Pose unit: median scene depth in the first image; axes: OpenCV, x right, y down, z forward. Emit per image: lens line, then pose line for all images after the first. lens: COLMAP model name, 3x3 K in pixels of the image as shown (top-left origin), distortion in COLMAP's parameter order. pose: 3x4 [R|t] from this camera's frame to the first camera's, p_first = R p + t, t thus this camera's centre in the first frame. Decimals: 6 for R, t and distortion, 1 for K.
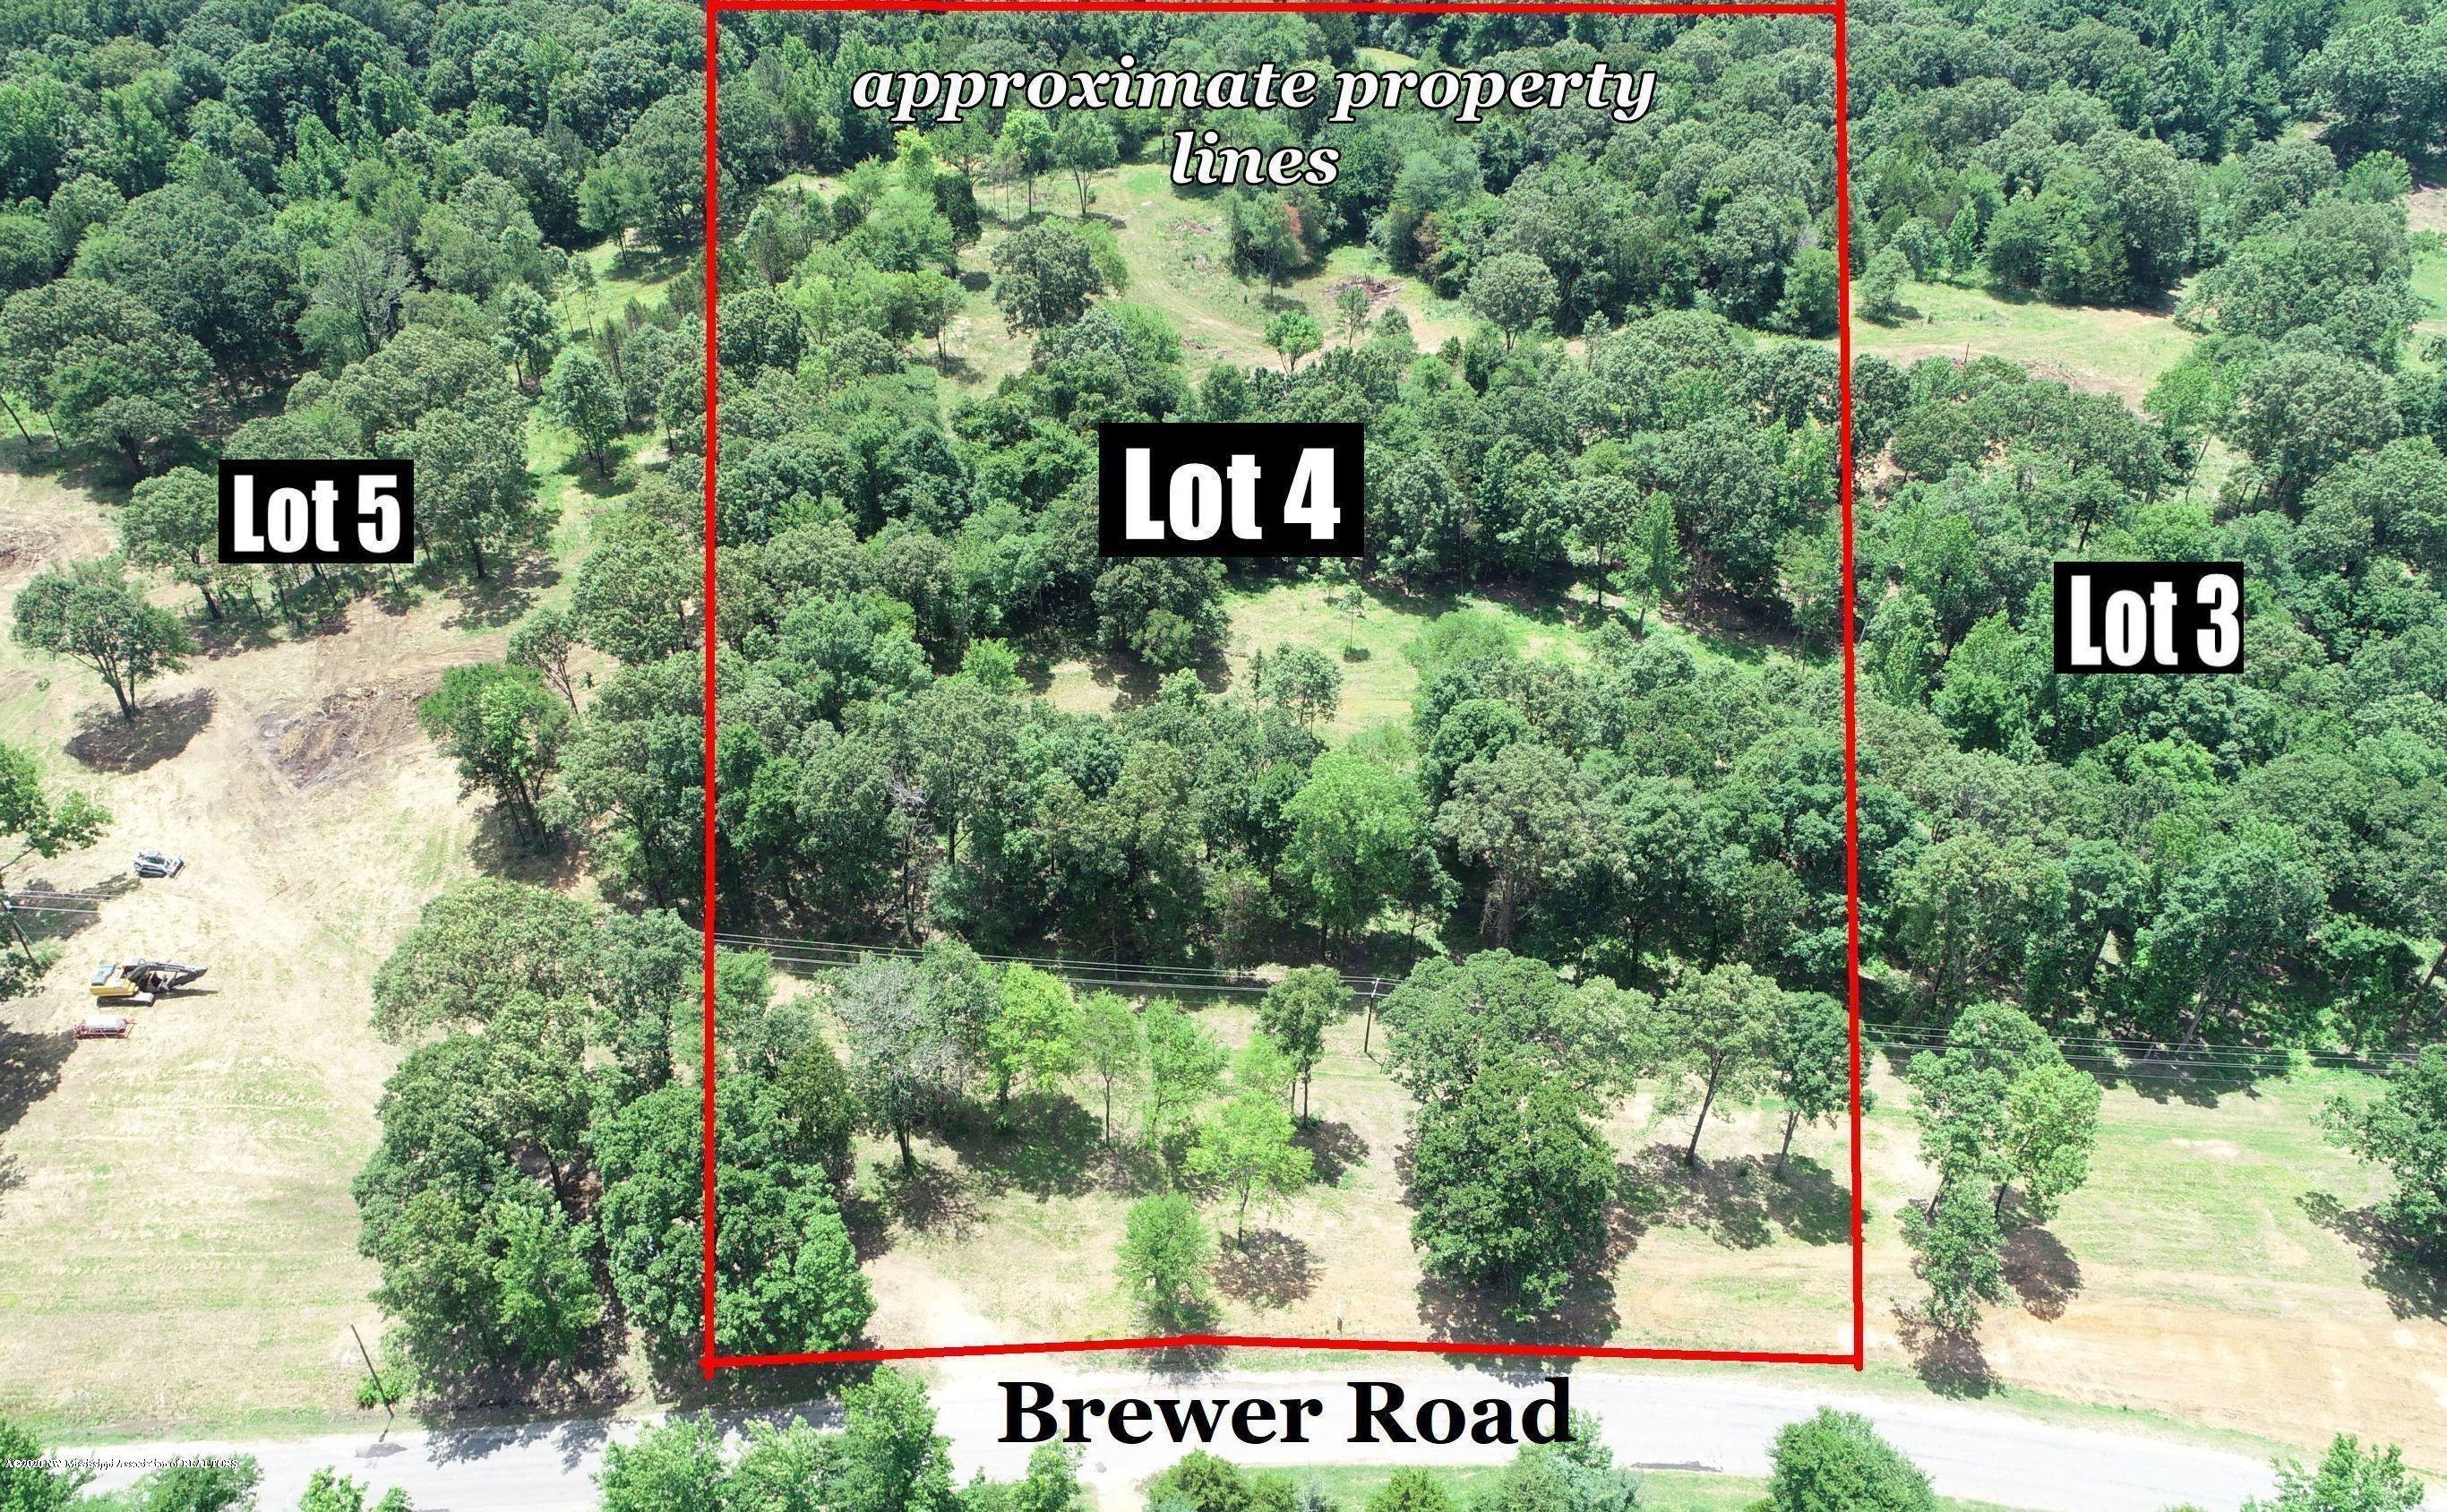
lens RADIAL K [[1968.6, 0, 1225.9], [0, 1968.6, 758.6], [0, 0, 1]] dist [0.009286, -0.002701]
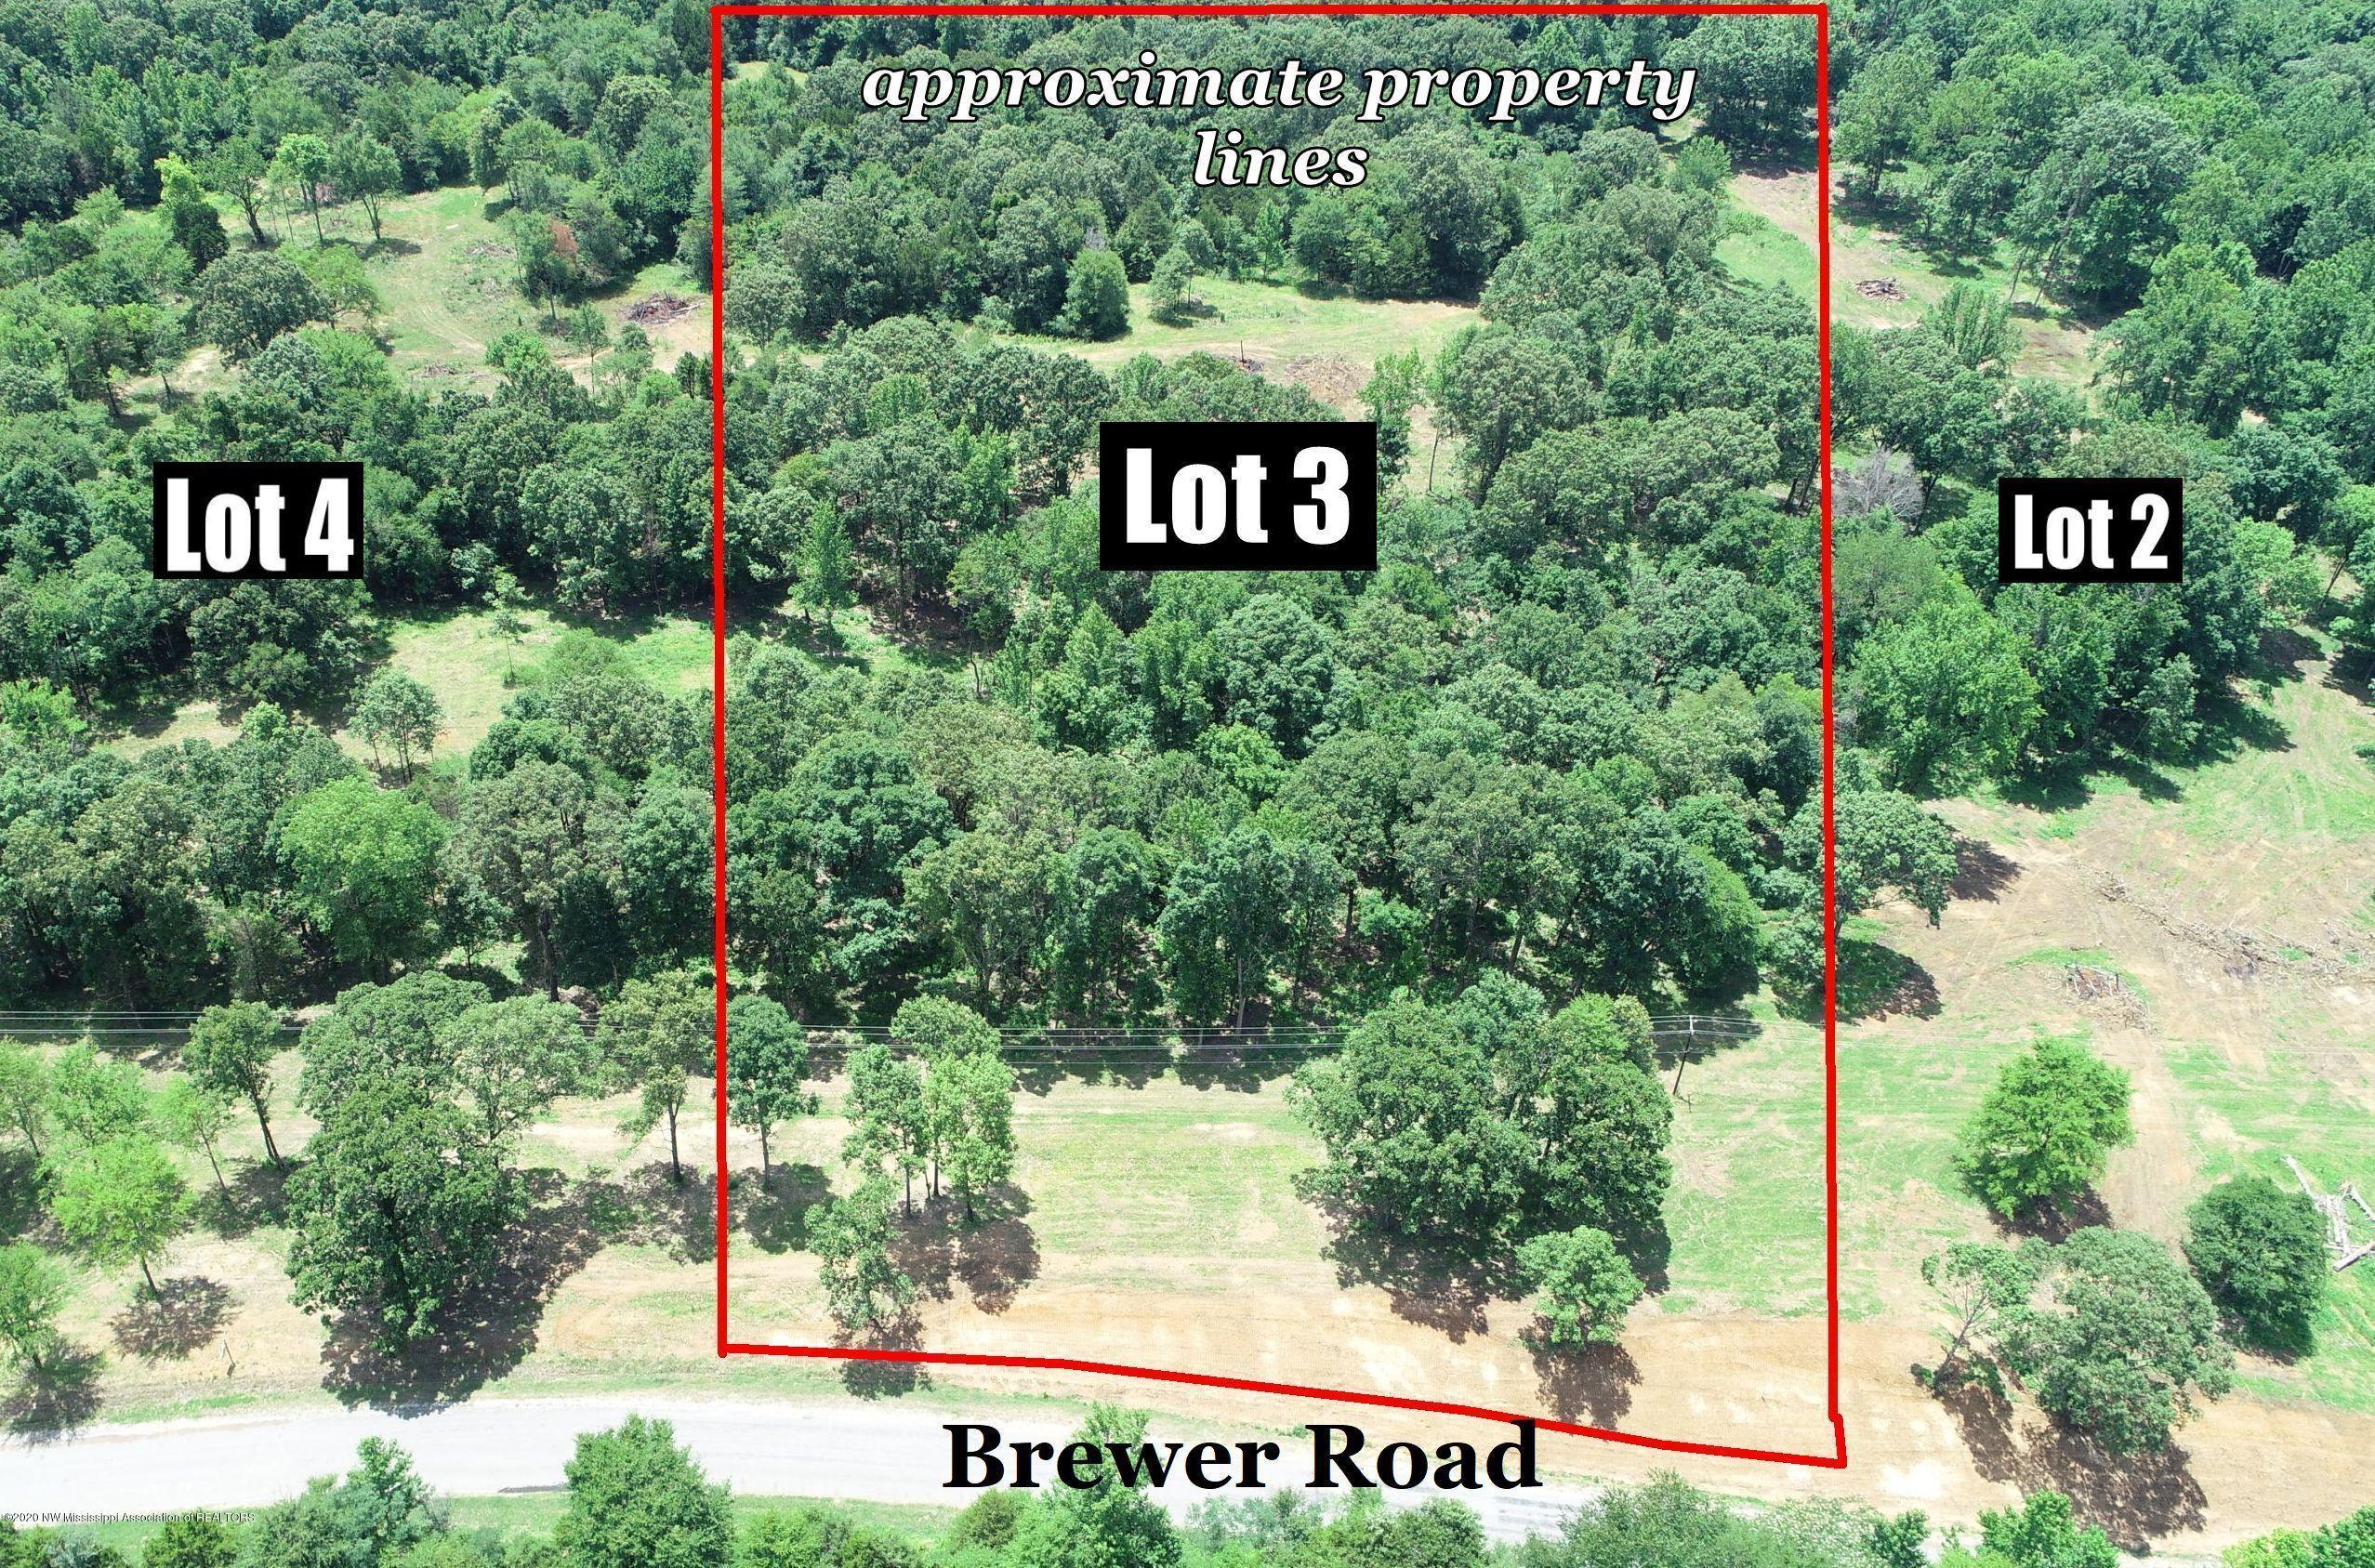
lens RADIAL K [[2044.0, 0, 1179.9], [0, 2044.0, 780.1], [0, 0, 1]] dist [0.011597, -0.007120]
pose [[0.996496, -0.050837, 0.066415, 0.326066], [0.051611, 0.998617, -0.009988, 0.023028], [-0.065815, 0.013381, 0.997742, -0.025012]]
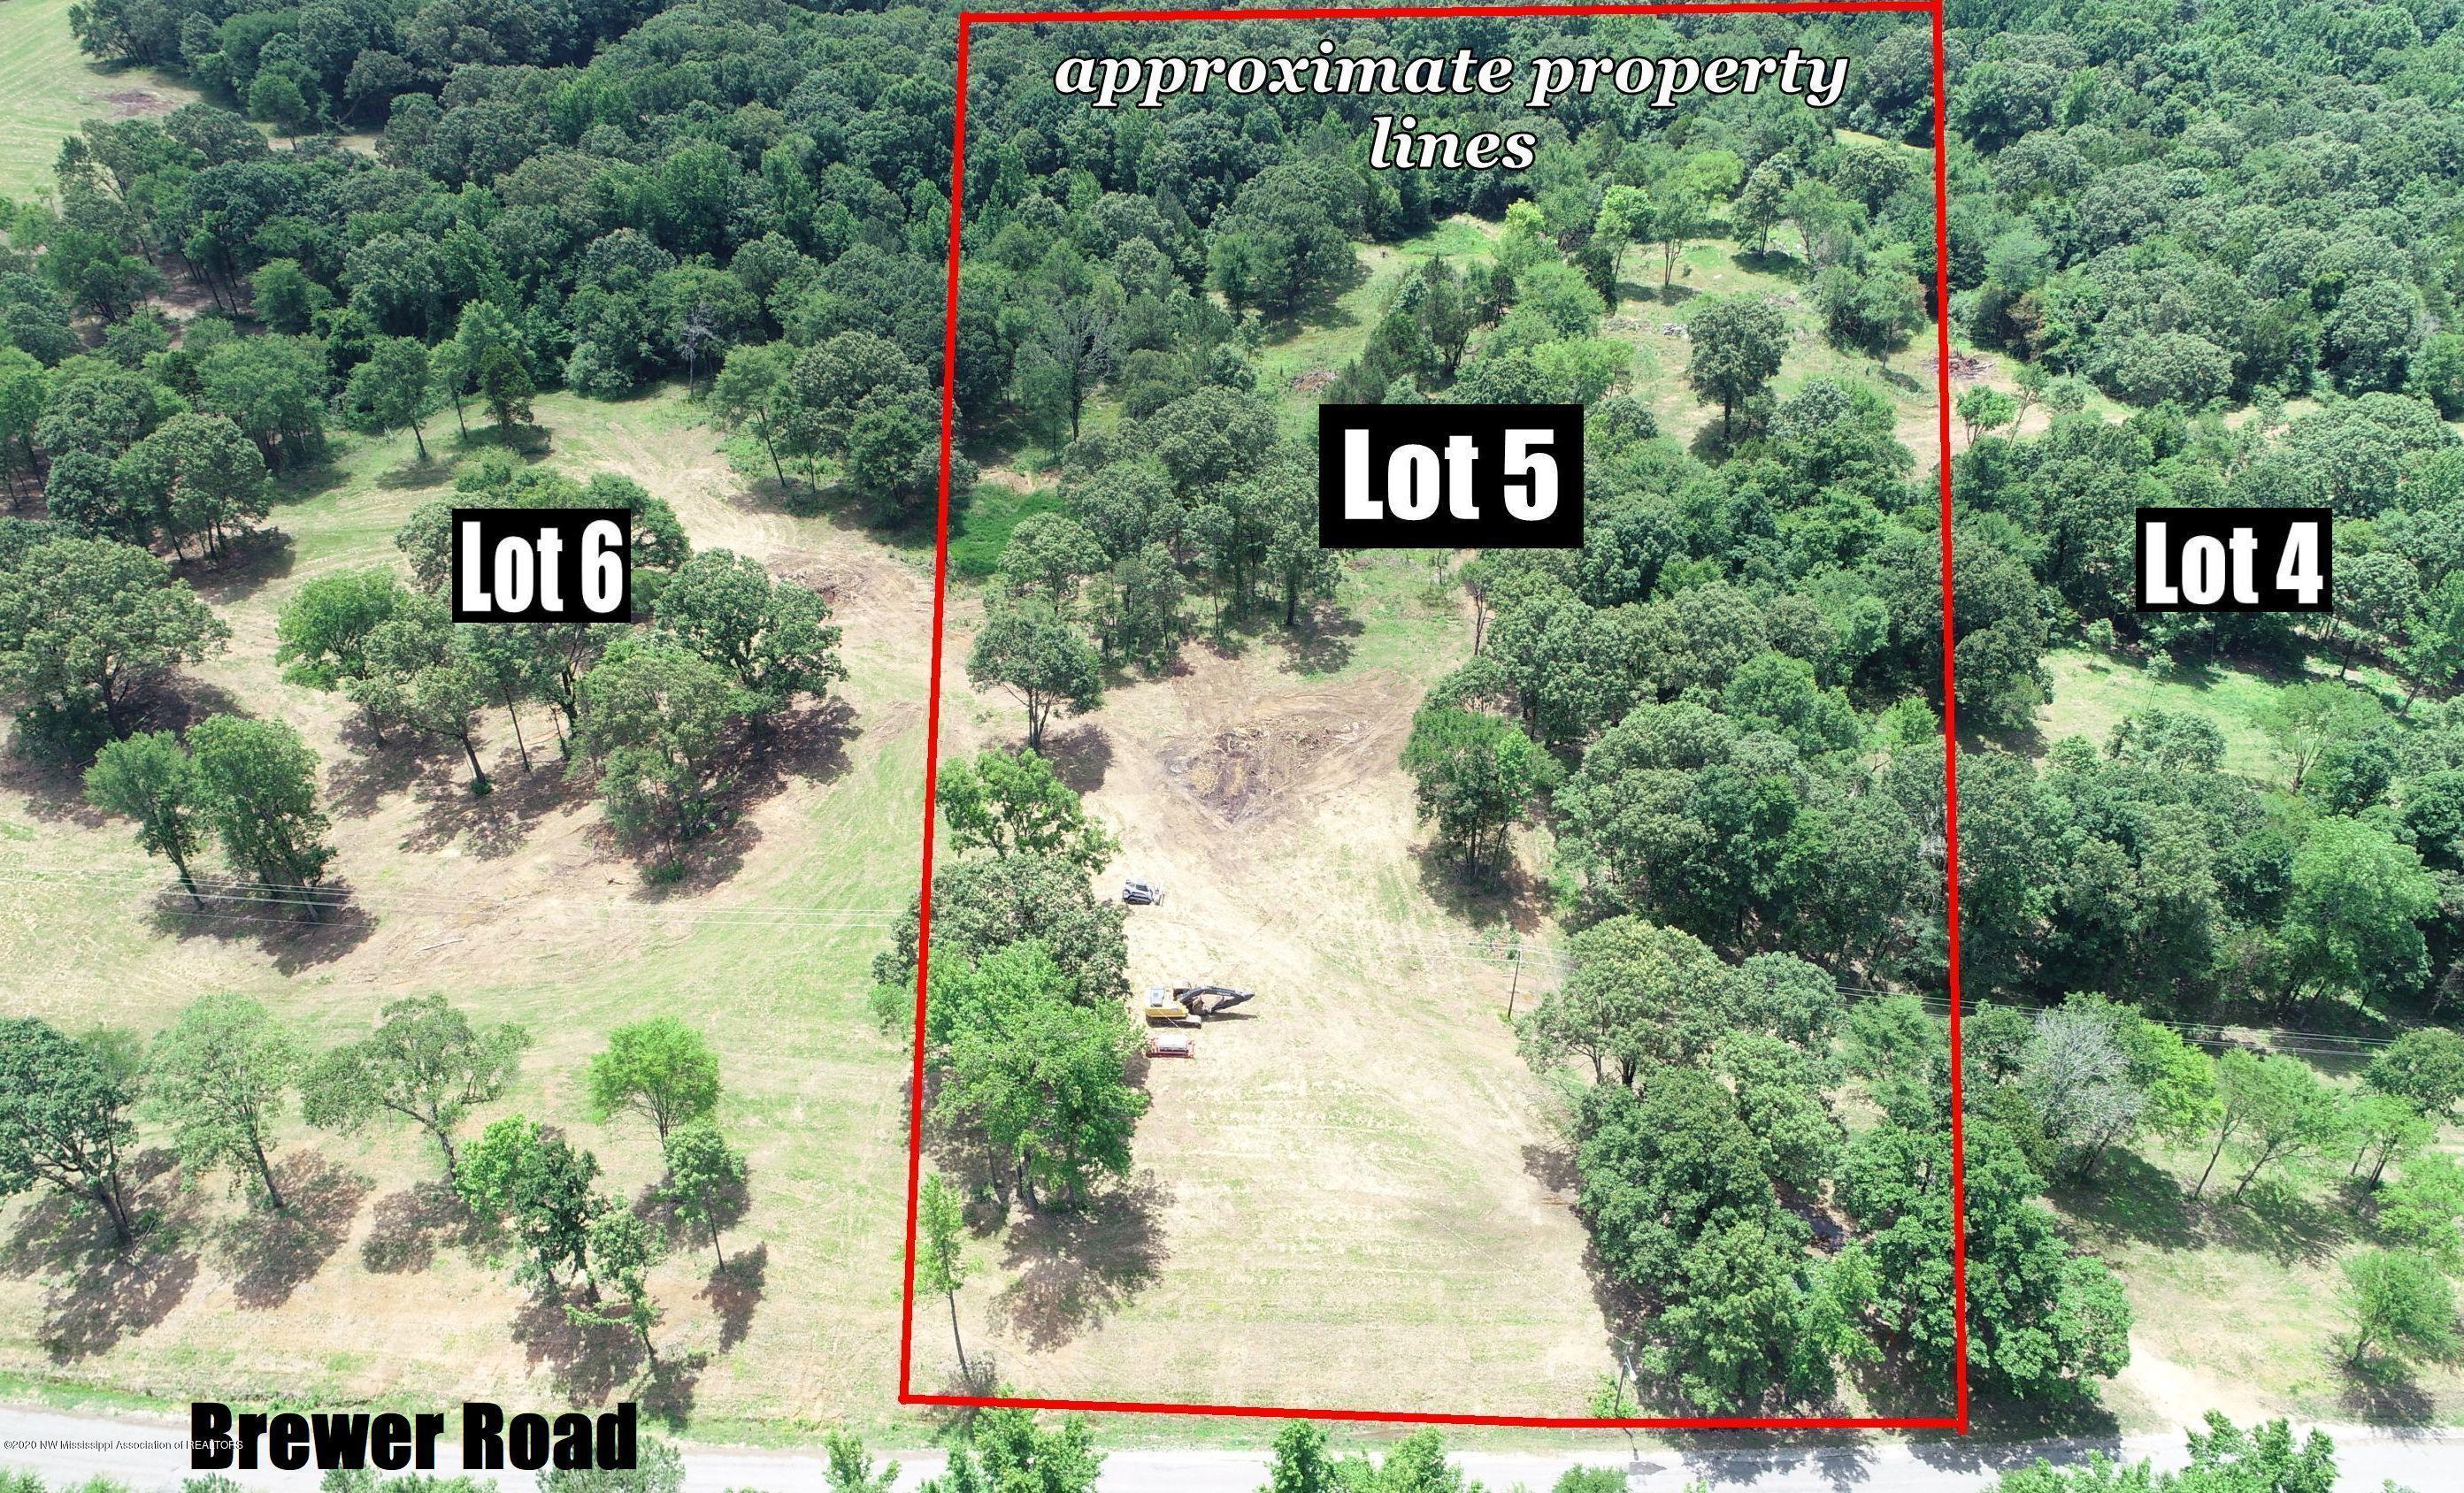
lens RADIAL K [[1939.4, 0, 1226.9], [0, 1939.4, 771.7], [0, 0, 1]] dist [0.013240, -0.021382]
pose [[0.998659, 0.028979, -0.042896, -0.344501], [-0.030035, 0.999256, -0.024175, 0.010279], [0.042163, 0.025431, 0.998787, -0.016735]]
